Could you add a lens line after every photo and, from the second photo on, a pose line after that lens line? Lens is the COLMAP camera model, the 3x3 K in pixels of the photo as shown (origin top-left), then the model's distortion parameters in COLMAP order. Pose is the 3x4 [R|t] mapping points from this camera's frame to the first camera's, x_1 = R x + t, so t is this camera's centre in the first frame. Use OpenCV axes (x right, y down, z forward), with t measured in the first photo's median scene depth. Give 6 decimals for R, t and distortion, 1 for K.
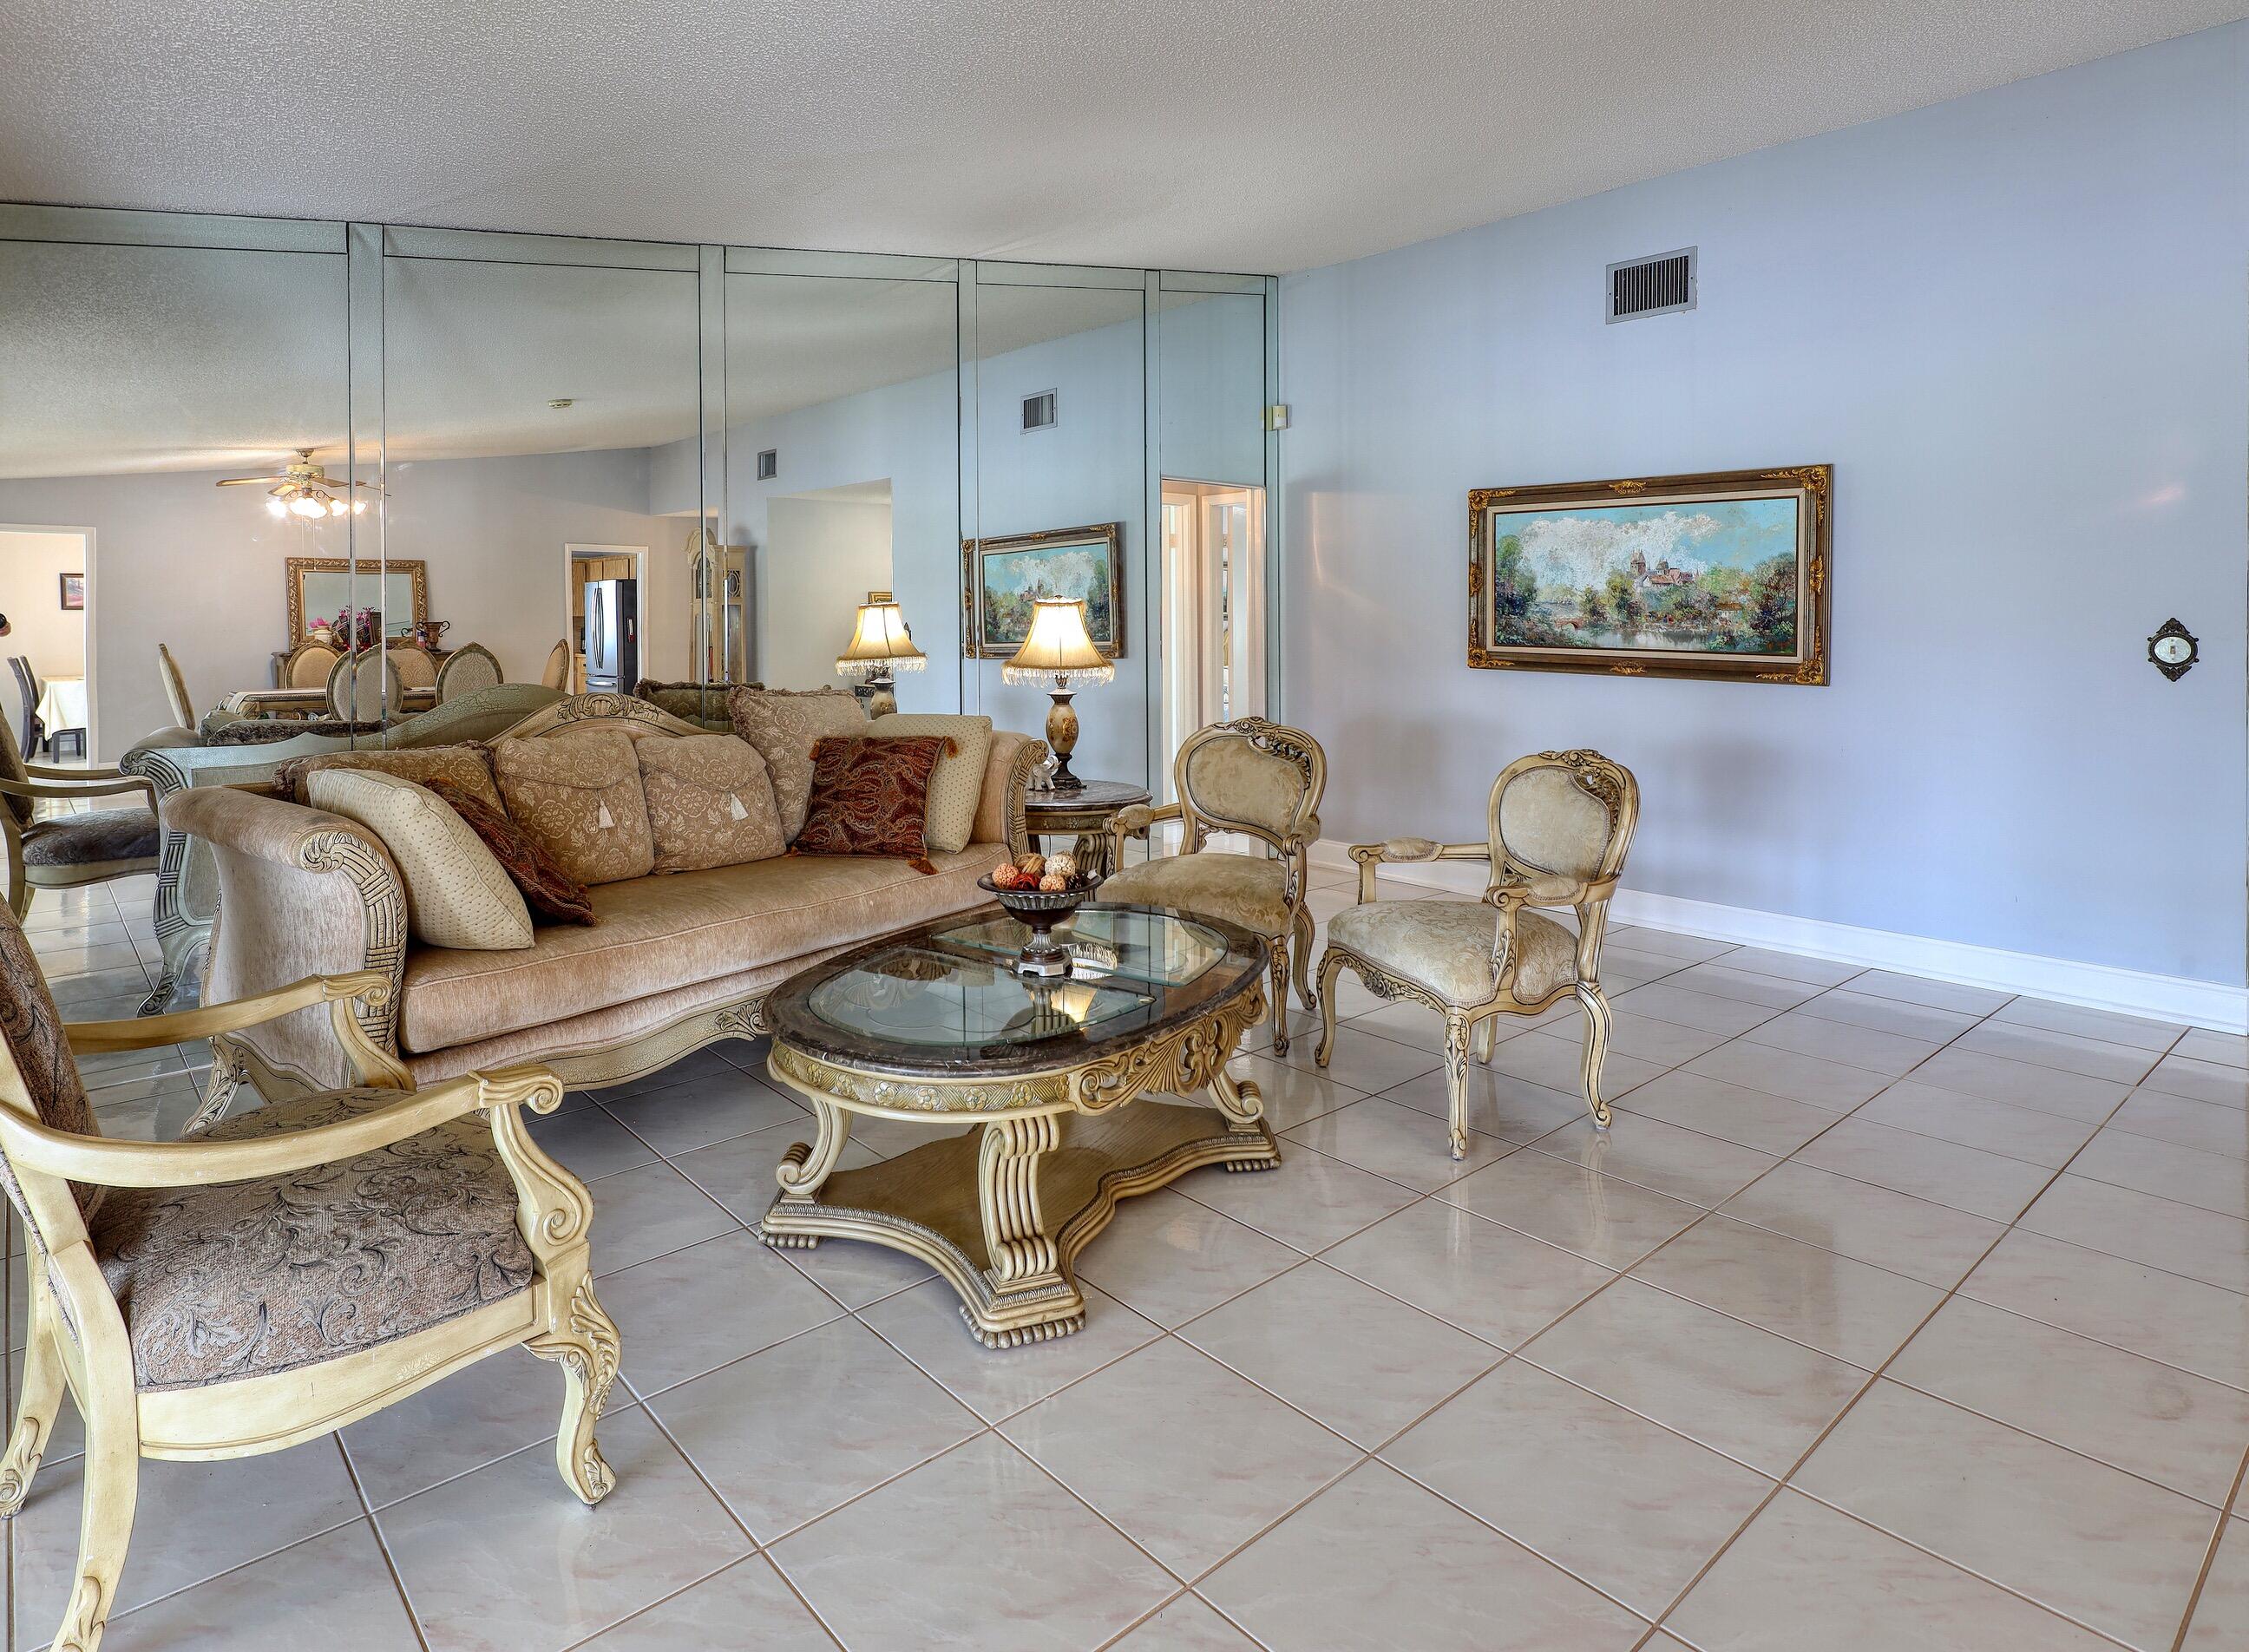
lens RADIAL K [[1135.1, 0, 1123.8], [0, 1135.1, 626.8], [0, 0, 1]] dist [0.004484, 0.000266]
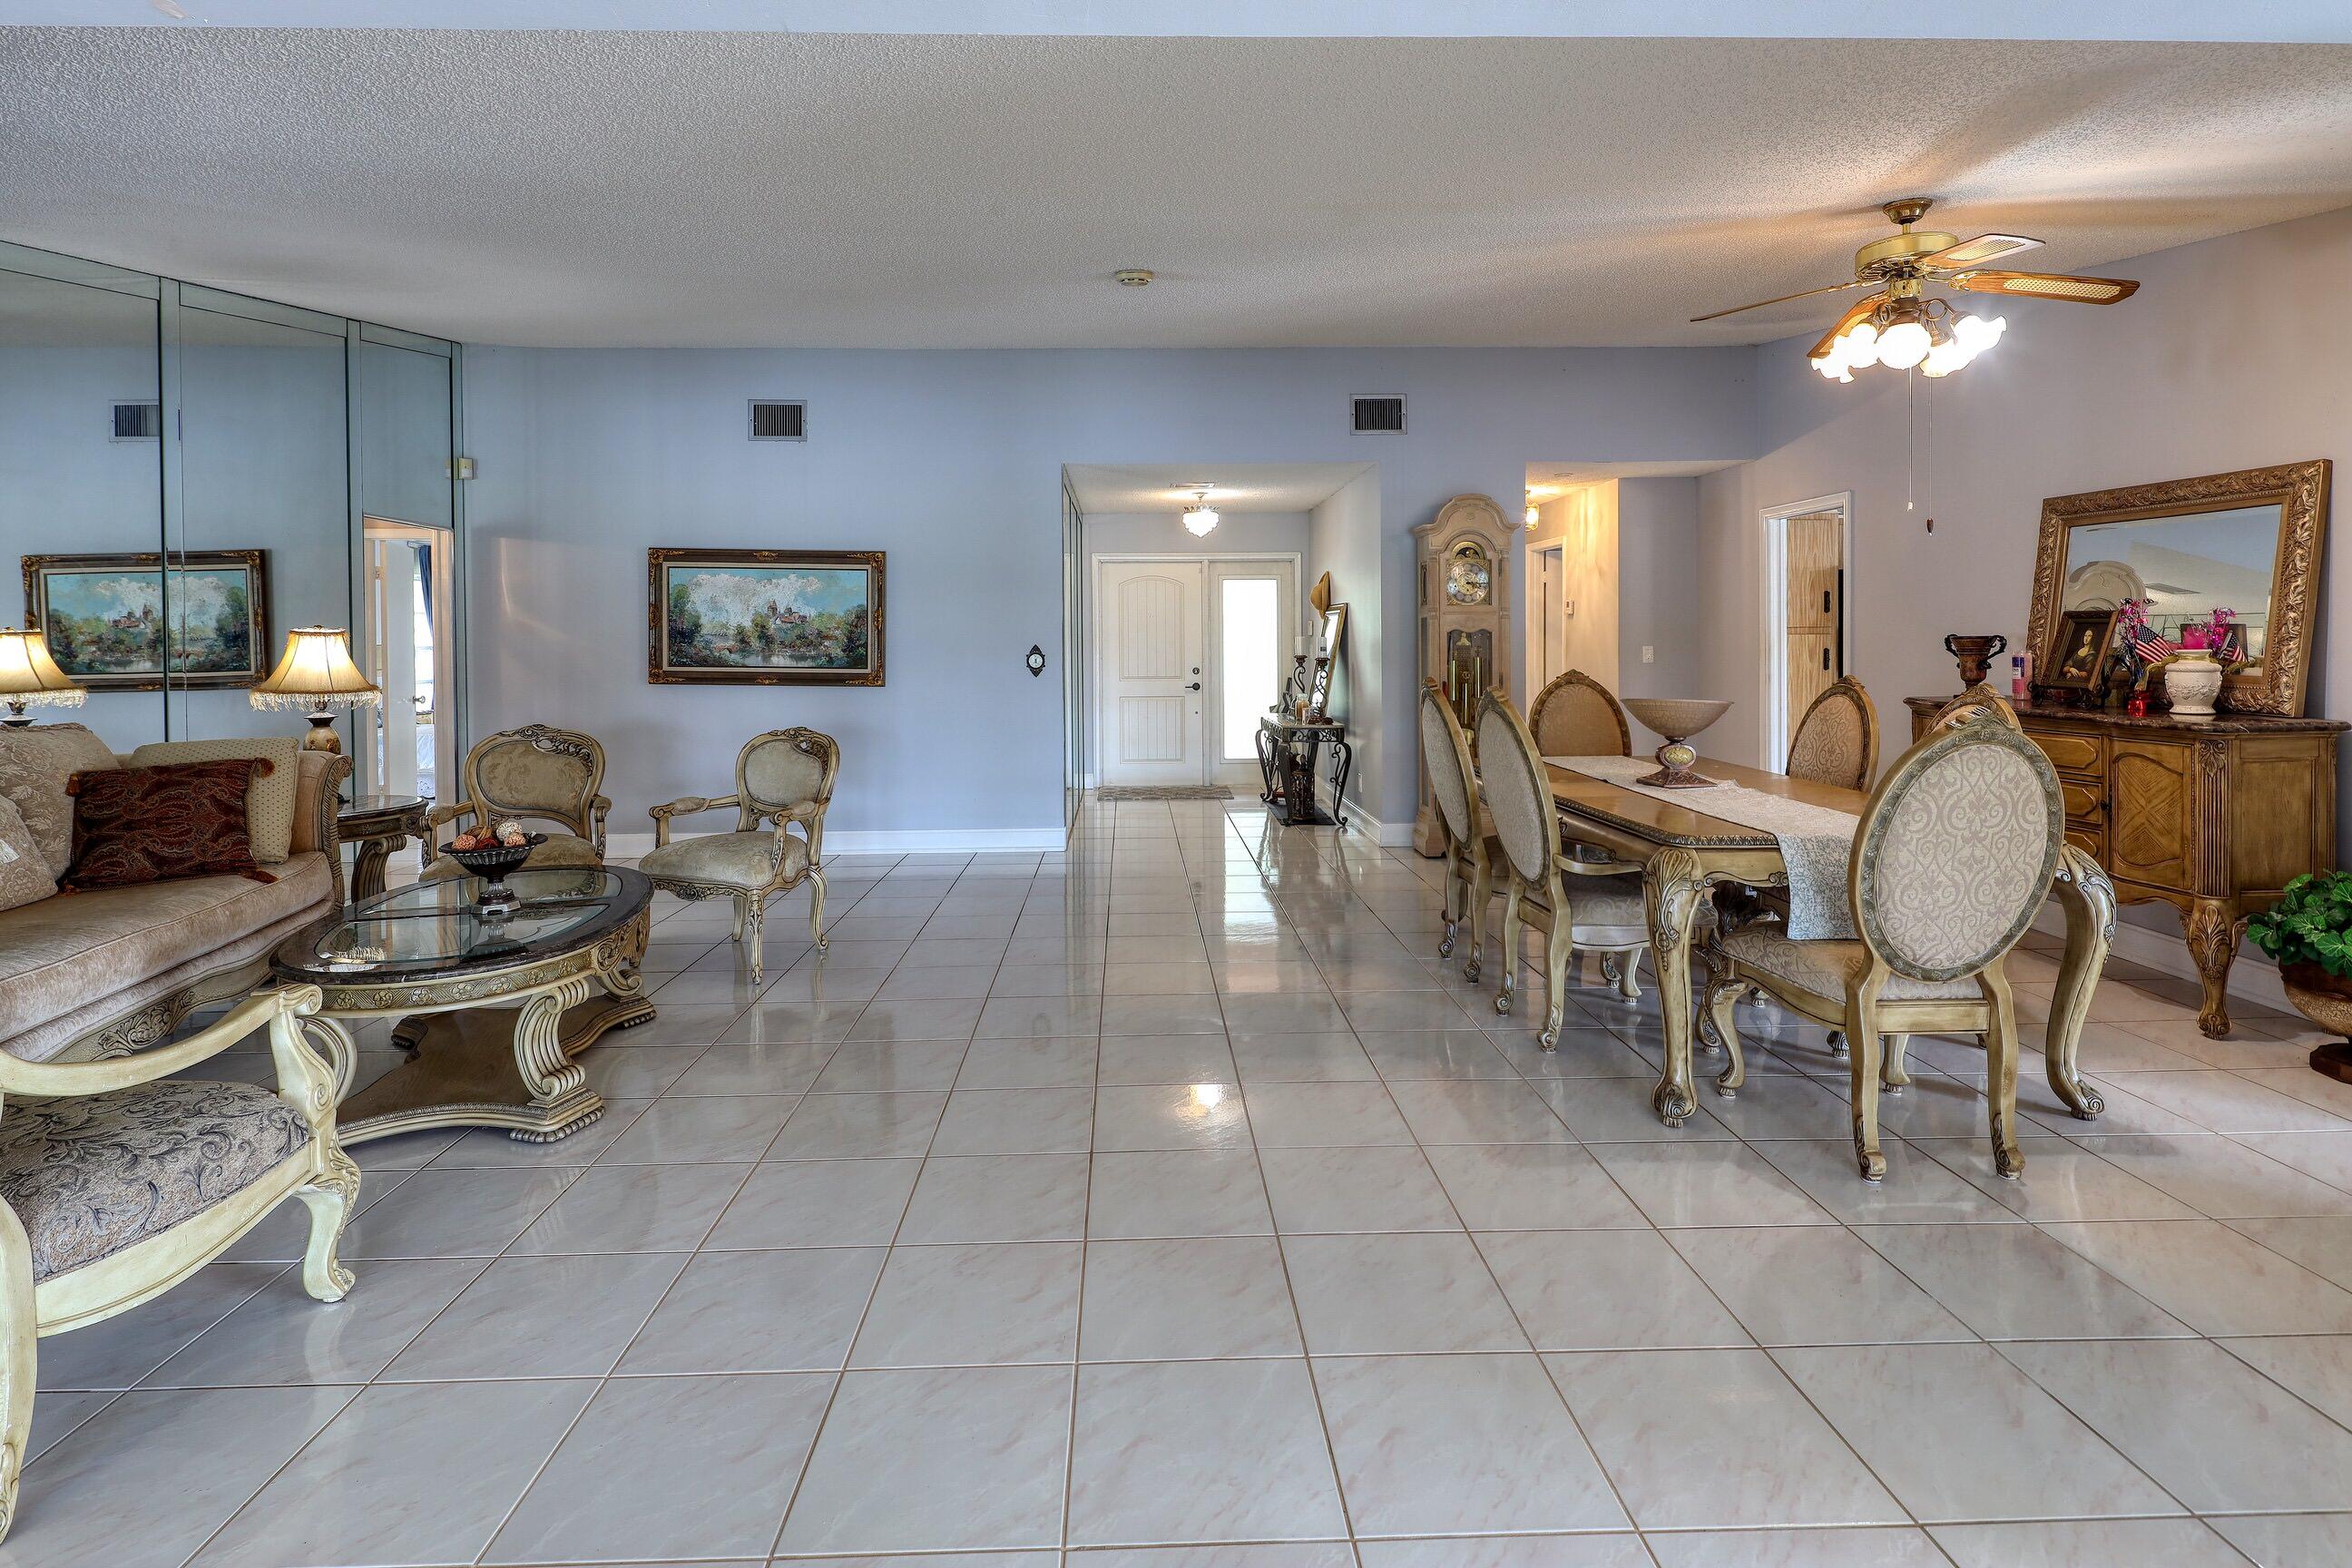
lens RADIAL K [[1153.8, 0, 1169.4], [0, 1153.8, 650.0], [0, 0, 1]] dist [0.000182, 0.000063]
pose [[0.579921, -0.005521, 0.814654, -0.521461], [0.009084, 0.999959, 0.000310, 0.002696], [-0.814622, 0.007220, 0.579947, -0.314070]]
